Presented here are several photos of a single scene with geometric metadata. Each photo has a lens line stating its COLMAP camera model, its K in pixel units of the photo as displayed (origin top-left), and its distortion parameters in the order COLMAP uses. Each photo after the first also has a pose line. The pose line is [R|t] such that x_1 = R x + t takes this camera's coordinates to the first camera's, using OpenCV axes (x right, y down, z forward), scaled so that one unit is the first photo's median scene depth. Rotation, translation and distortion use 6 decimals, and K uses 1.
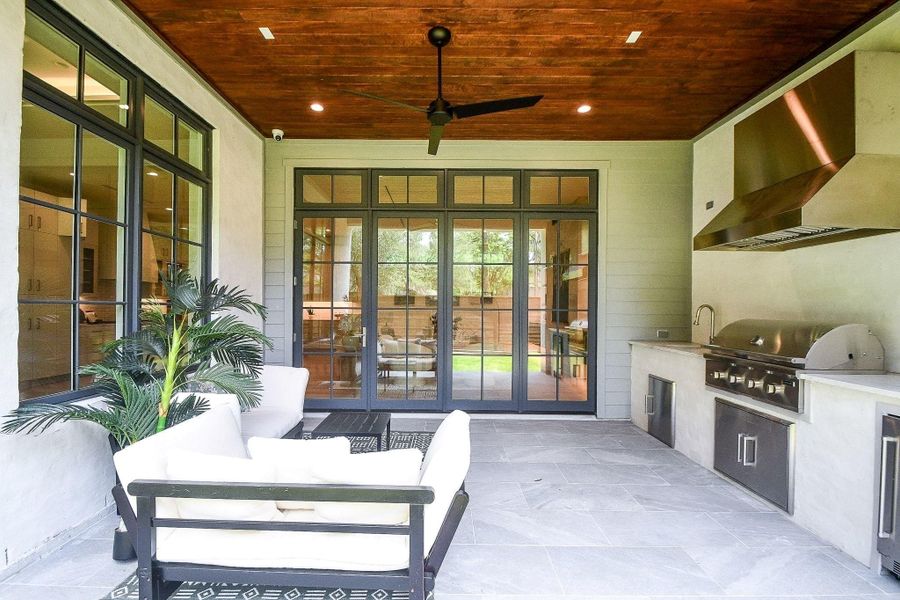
lens RADIAL K [[403.1, 0, 433.0], [0, 403.1, 308.2], [0, 0, 1]] dist [0.014645, -0.002936]
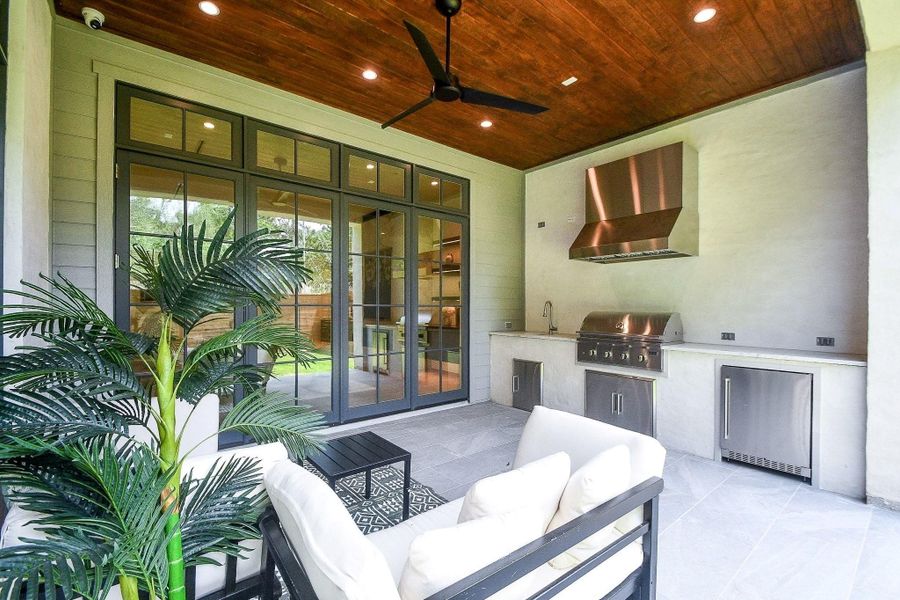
lens RADIAL K [[403.1, 0, 448.1], [0, 403.1, 304.6], [0, 0, 1]] dist [0.014645, -0.002936]
pose [[0.771054, -0.001486, 0.636769, -0.376498], [0.003184, 0.999994, -0.001523, 0.003777], [-0.636762, 0.003201, 0.771054, 0.196925]]
